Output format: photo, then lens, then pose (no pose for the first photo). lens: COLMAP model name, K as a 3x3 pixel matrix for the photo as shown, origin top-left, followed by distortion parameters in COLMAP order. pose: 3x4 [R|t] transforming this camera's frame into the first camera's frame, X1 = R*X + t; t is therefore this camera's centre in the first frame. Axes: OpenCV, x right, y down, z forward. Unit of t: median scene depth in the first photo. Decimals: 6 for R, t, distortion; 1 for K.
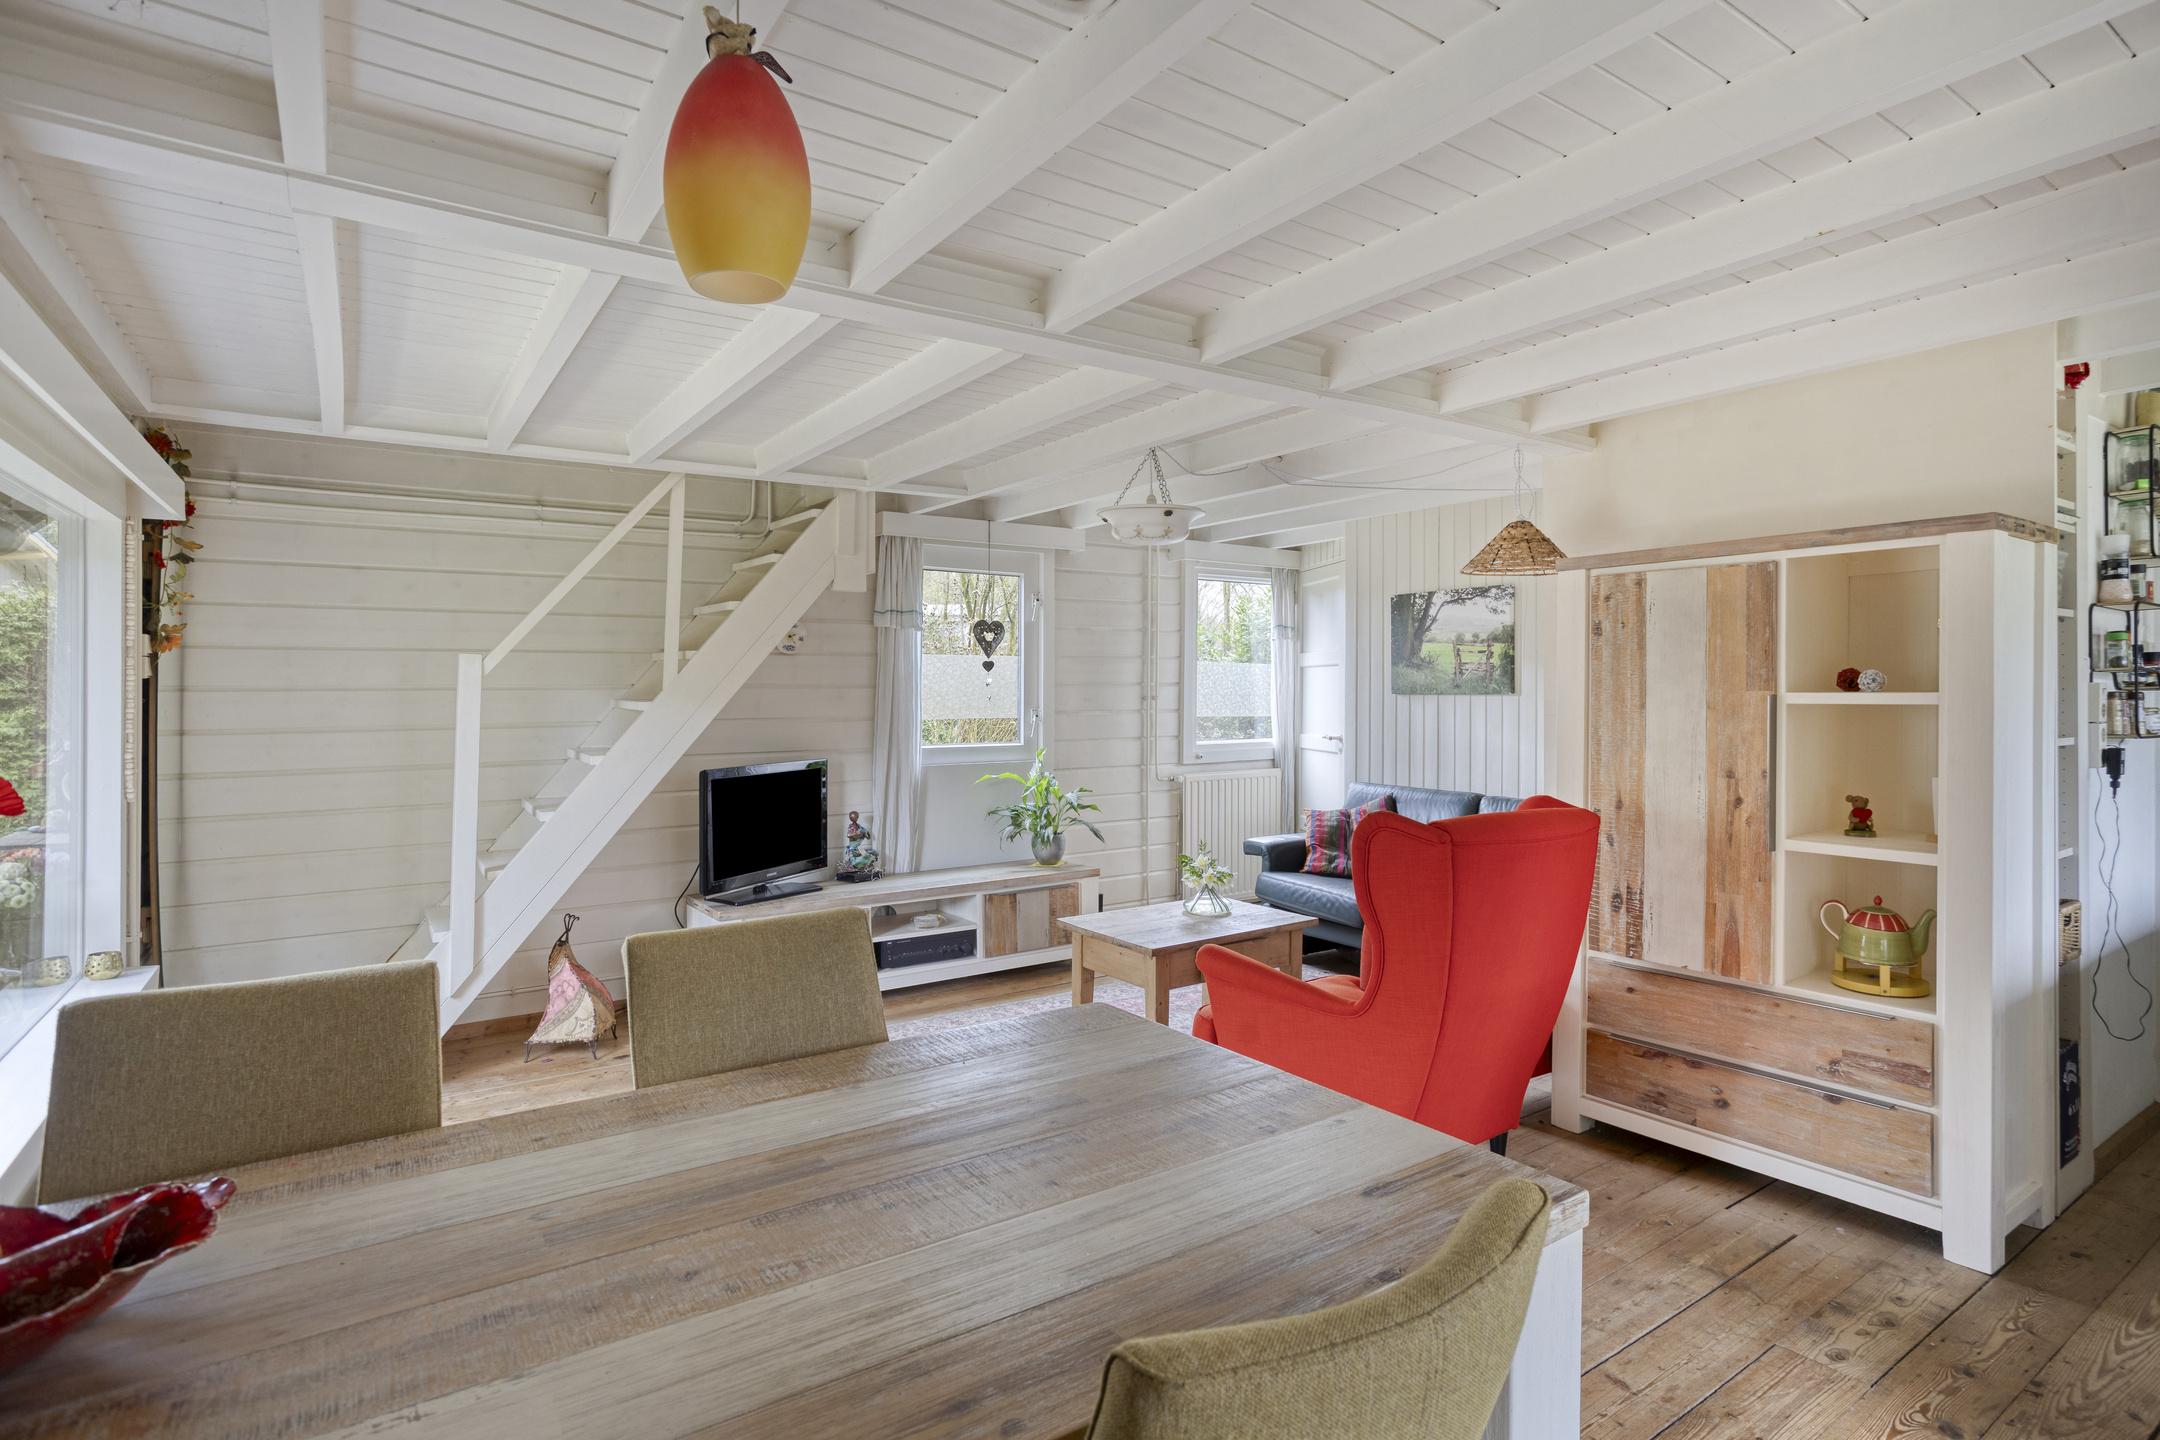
lens RADIAL K [[1115.2, 0, 1143.0], [0, 1115.2, 687.2], [0, 0, 1]] dist [-0.048072, 0.000033]
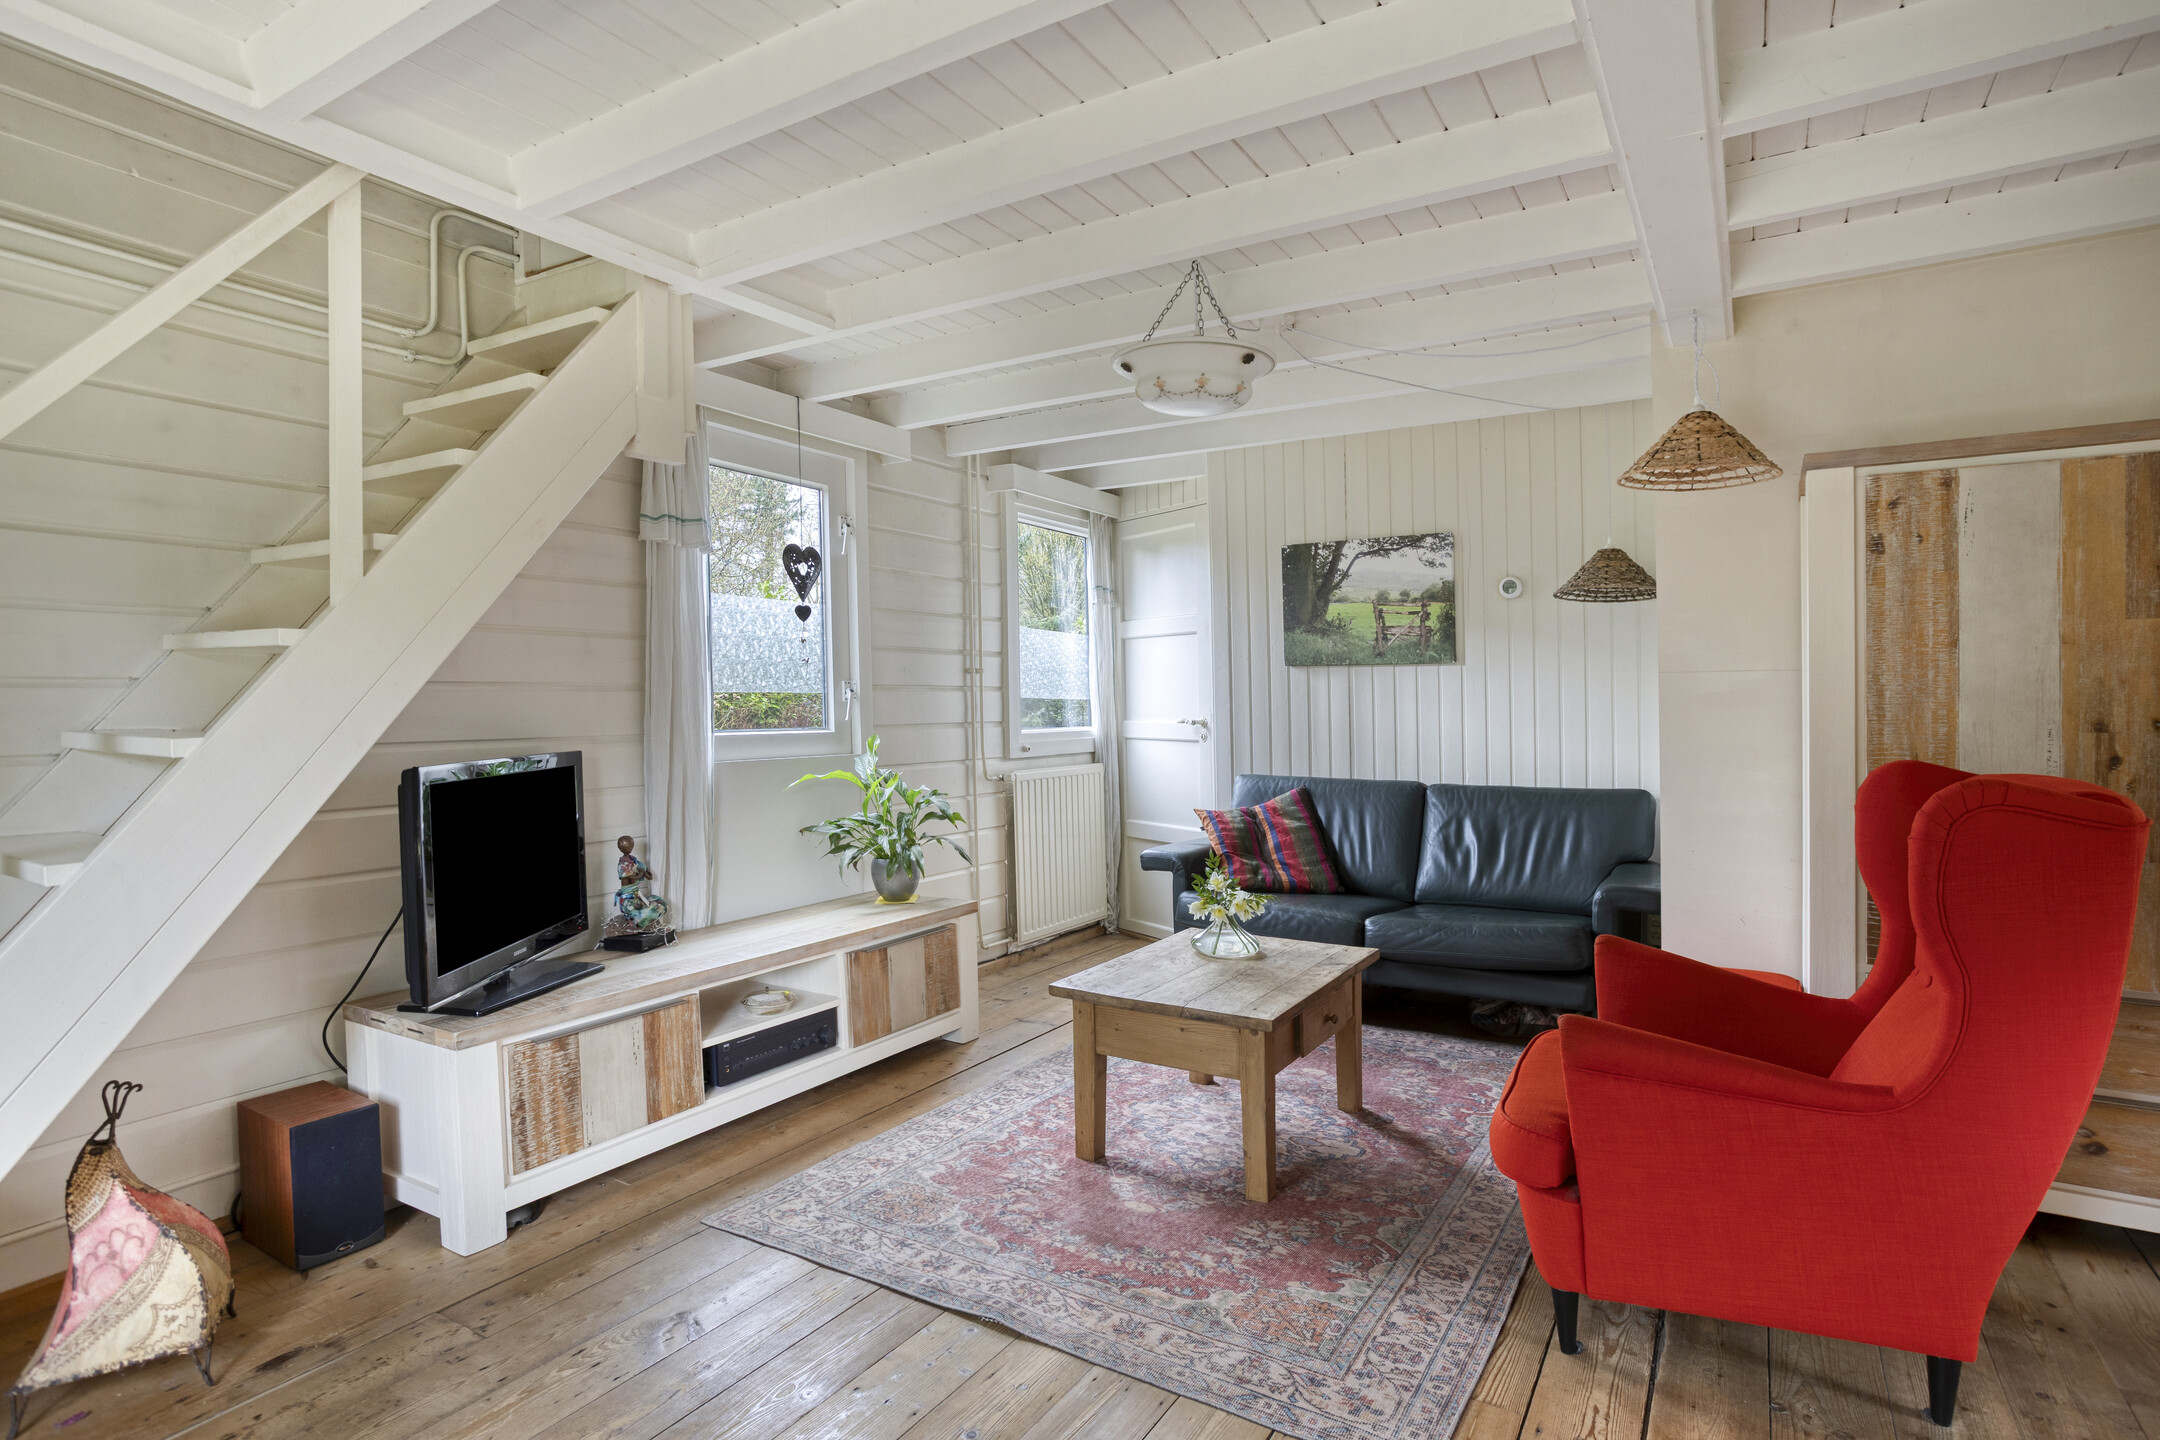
lens RADIAL K [[1119.7, 0, 1110.1], [0, 1119.7, 749.7], [0, 0, 1]] dist [-0.046054, 0.026789]
pose [[0.923351, -0.016638, 0.383596, -0.247700], [-0.000173, 0.999043, 0.043750, 0.037007], [-0.383957, -0.040463, 0.922464, 0.332850]]
